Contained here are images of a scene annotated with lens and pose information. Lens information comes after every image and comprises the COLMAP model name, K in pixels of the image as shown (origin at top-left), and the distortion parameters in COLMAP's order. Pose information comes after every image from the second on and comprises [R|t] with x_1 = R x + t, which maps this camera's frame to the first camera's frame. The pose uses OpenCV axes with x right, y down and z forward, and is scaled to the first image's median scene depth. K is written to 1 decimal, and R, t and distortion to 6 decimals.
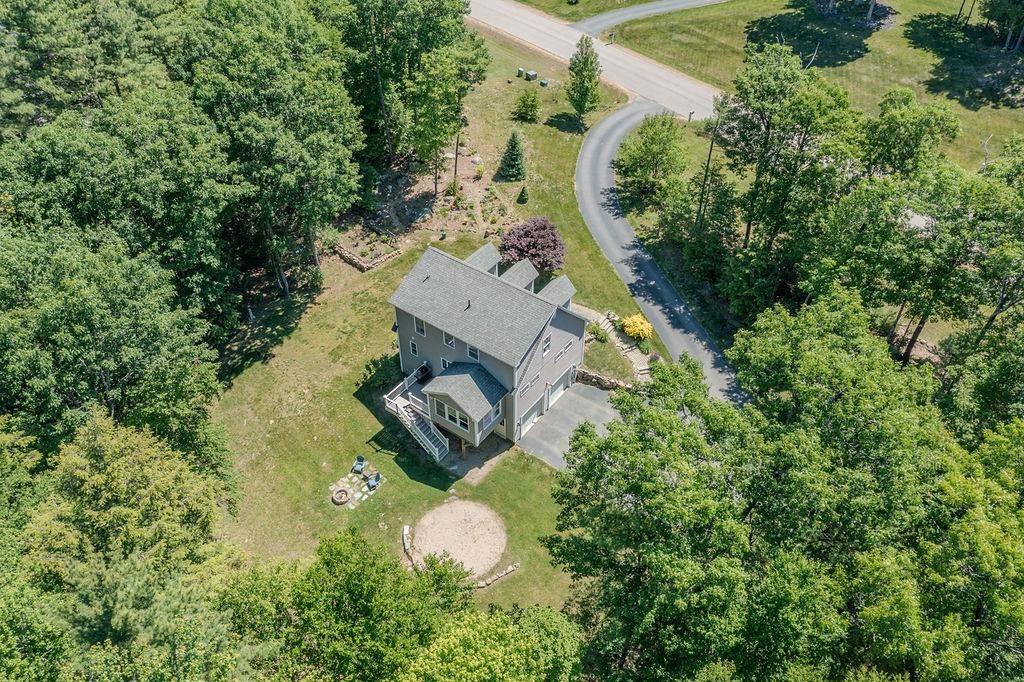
lens RADIAL K [[812.6, 0, 515.0], [0, 812.6, 343.3], [0, 0, 1]] dist [-0.007514, -0.005898]
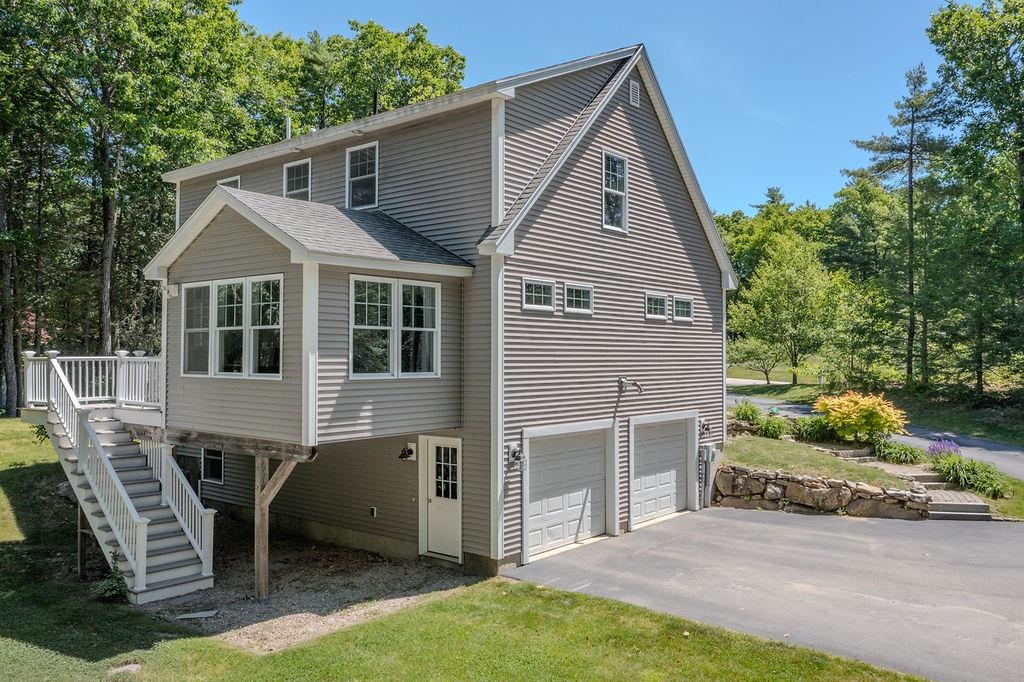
lens RADIAL K [[812.6, 0, 520.8], [0, 812.6, 339.1], [0, 0, 1]] dist [-0.007514, -0.005898]
pose [[0.998131, -0.009243, -0.060400, 0.018865], [-0.035289, 0.719771, -0.693314, 0.205323], [0.049882, 0.694150, 0.718100, 0.670516]]
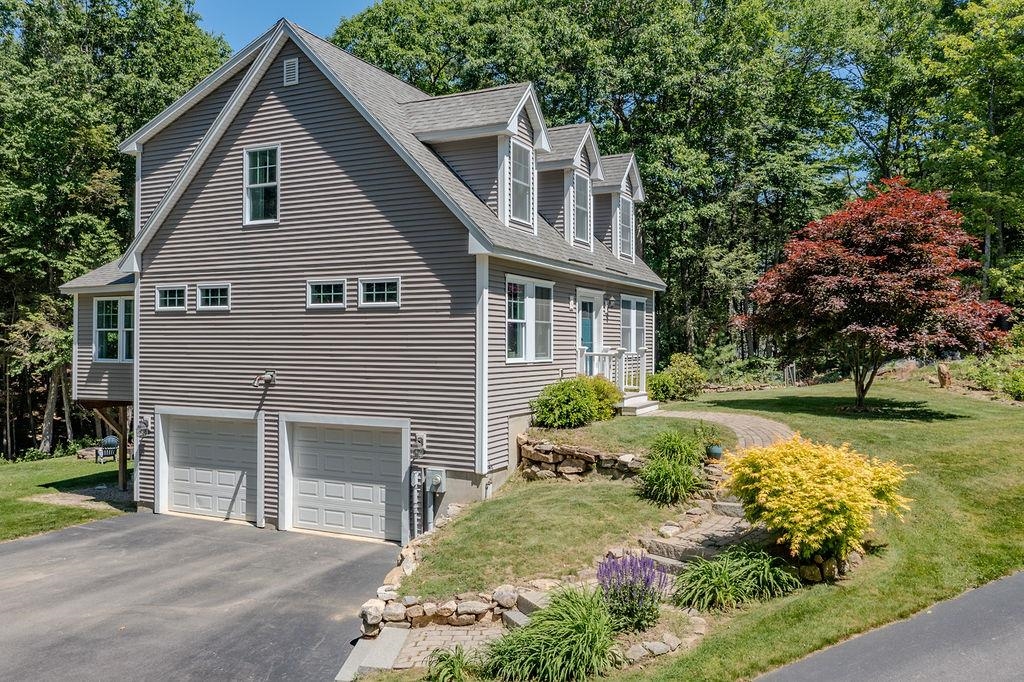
lens RADIAL K [[812.6, 0, 512.2], [0, 812.6, 339.8], [0, 0, 1]] dist [-0.007514, -0.005898]
pose [[0.169920, -0.011333, -0.985393, 0.287039], [-0.669204, 0.732689, -0.123824, 0.016175], [0.723390, 0.680469, 0.116915, 0.875164]]
